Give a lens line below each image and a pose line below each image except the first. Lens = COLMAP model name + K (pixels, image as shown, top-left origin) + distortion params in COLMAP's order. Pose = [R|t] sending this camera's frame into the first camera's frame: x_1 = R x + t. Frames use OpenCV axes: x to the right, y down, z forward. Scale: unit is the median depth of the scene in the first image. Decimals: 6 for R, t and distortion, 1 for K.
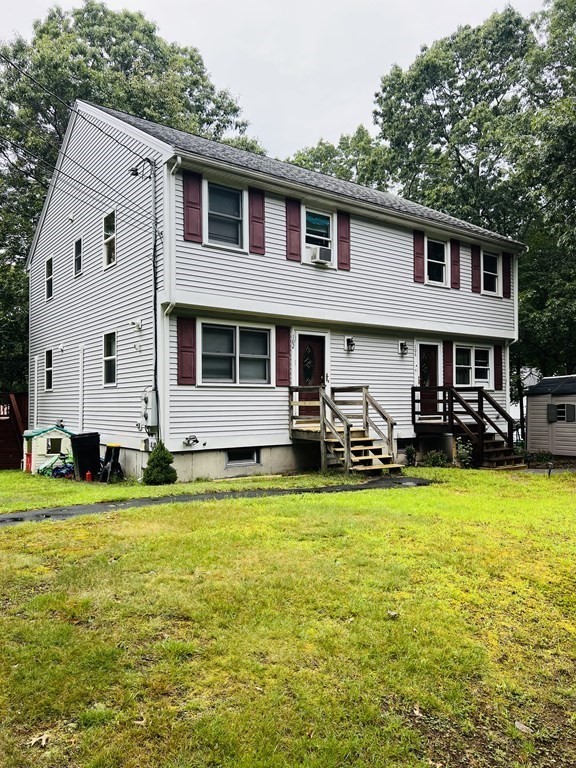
lens RADIAL K [[569.1, 0, 288.0], [0, 569.1, 384.0], [0, 0, 1]] dist [0.077550, 0.000241]
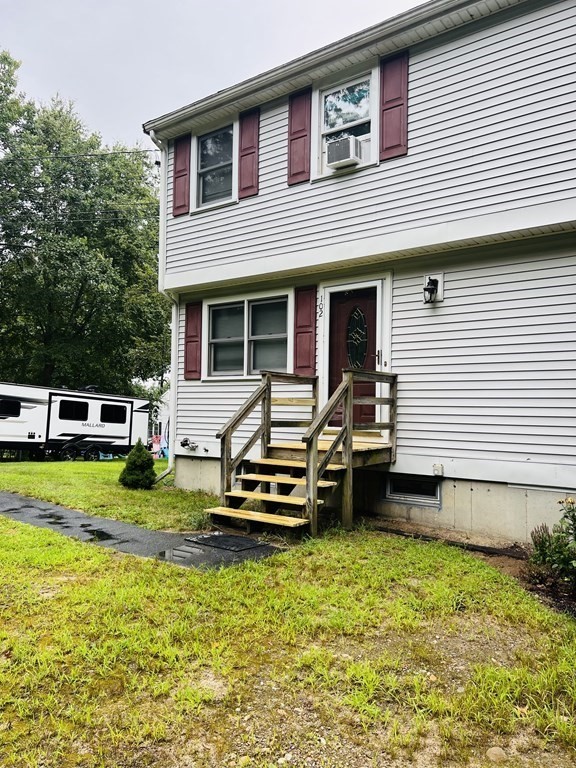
lens RADIAL K [[582.8, 0, 286.4], [0, 582.8, 395.7], [0, 0, 1]] dist [0.001663, 0.000333]
pose [[0.290840, -0.013393, -0.956678, 0.663759], [0.019214, 0.999782, -0.008155, 0.033060], [0.956579, -0.016010, 0.291034, 0.816037]]
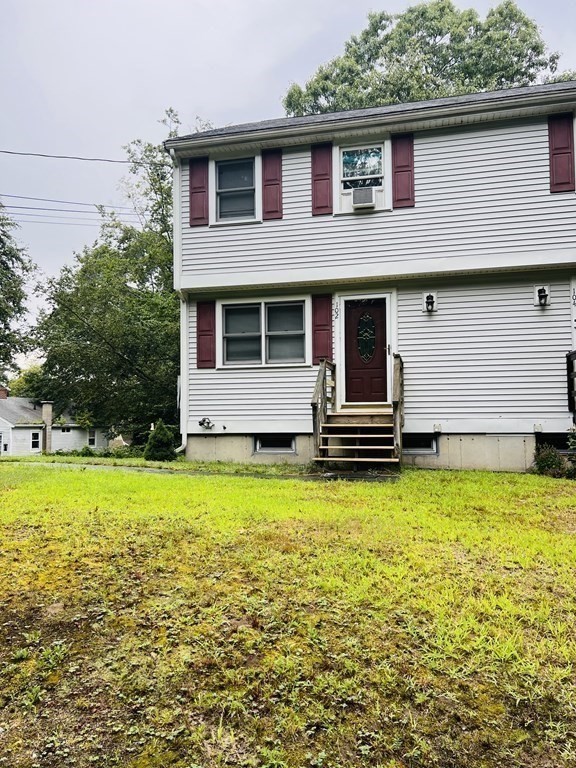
lens RADIAL K [[582.8, 0, 286.4], [0, 582.8, 395.7], [0, 0, 1]] dist [0.001663, 0.000333]
pose [[0.646942, -0.031075, -0.761906, 0.647478], [0.034050, 0.999350, -0.011848, 0.062332], [0.761779, -0.018278, 0.647579, 0.409432]]
